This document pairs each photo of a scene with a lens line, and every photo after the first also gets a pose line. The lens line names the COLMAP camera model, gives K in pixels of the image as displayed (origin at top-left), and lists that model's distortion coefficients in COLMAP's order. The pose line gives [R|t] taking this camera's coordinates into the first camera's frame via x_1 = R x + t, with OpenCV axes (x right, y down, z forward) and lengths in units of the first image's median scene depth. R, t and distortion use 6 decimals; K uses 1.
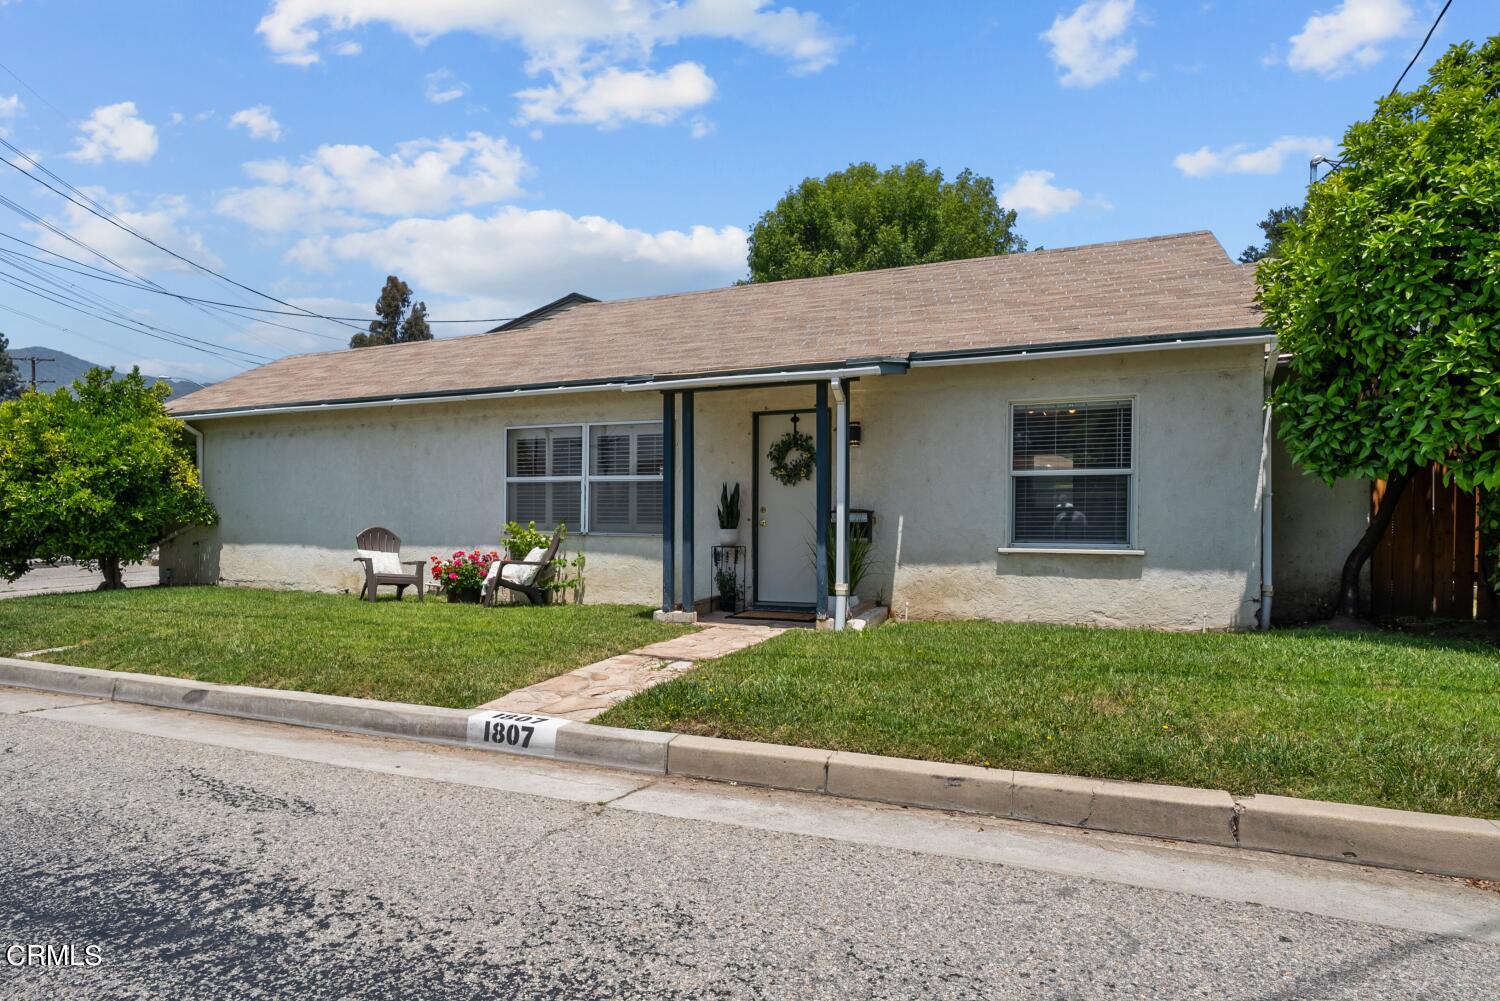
lens RADIAL K [[639.1, 0, 745.9], [0, 639.1, 510.0], [0, 0, 1]] dist [0.001228, -0.000163]
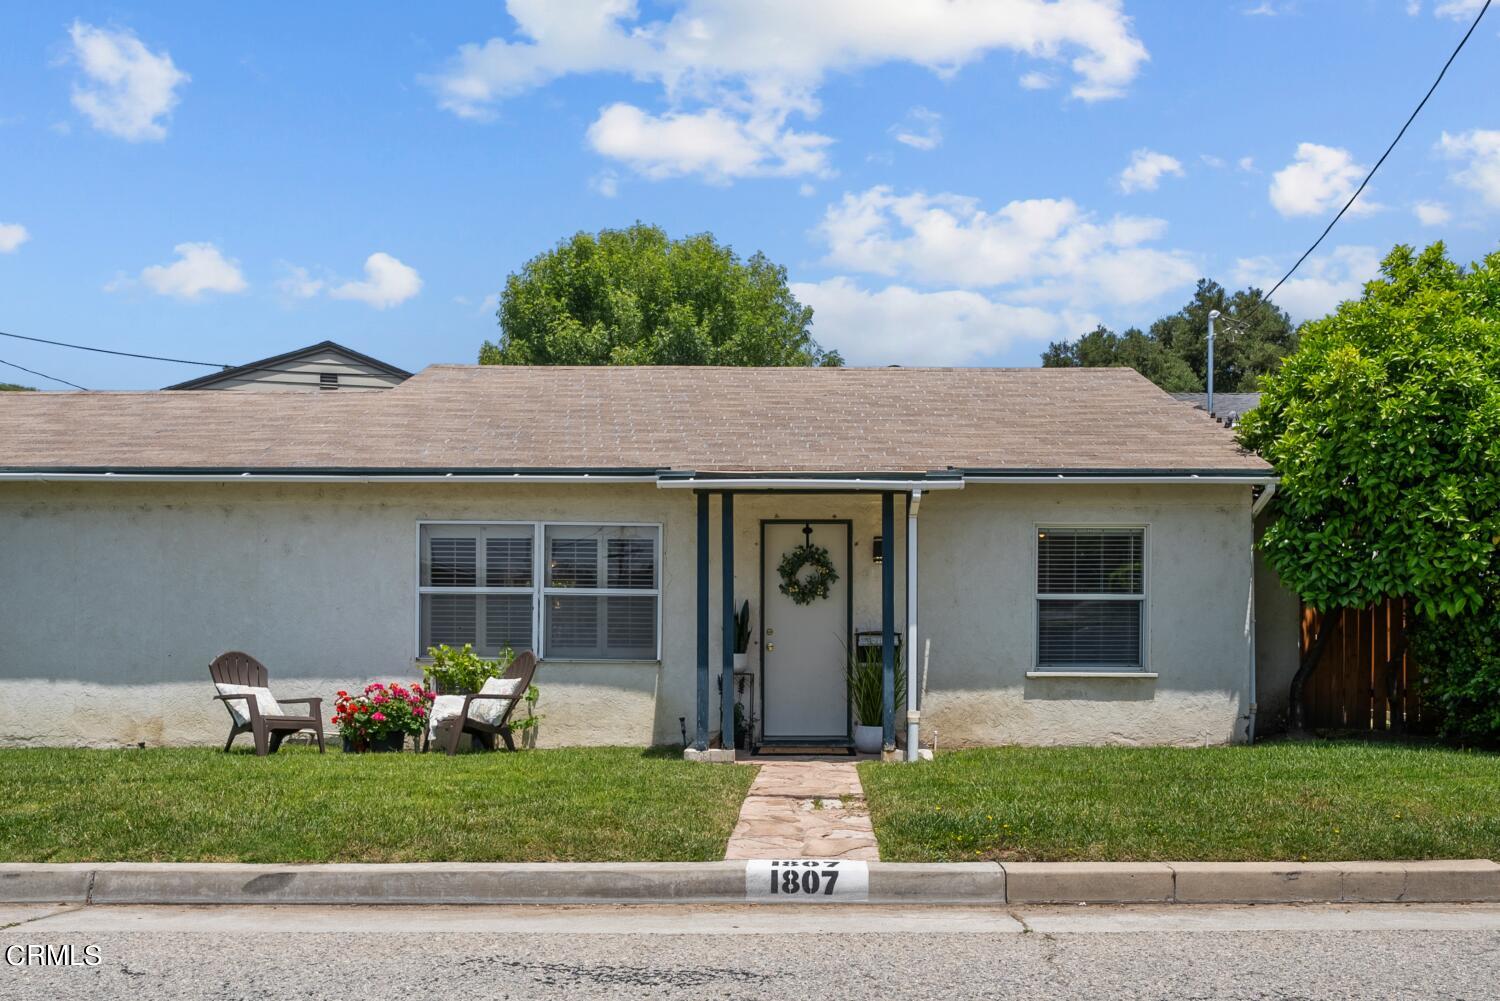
lens RADIAL K [[762.7, 0, 749.9], [0, 762.7, 633.6], [0, 0, 1]] dist [0.001024, 0.000088]
pose [[0.951108, 0.007649, 0.308765, -0.386843], [-0.006714, 0.999969, -0.004093, 0.008348], [-0.308787, 0.001820, 0.951130, 0.016217]]
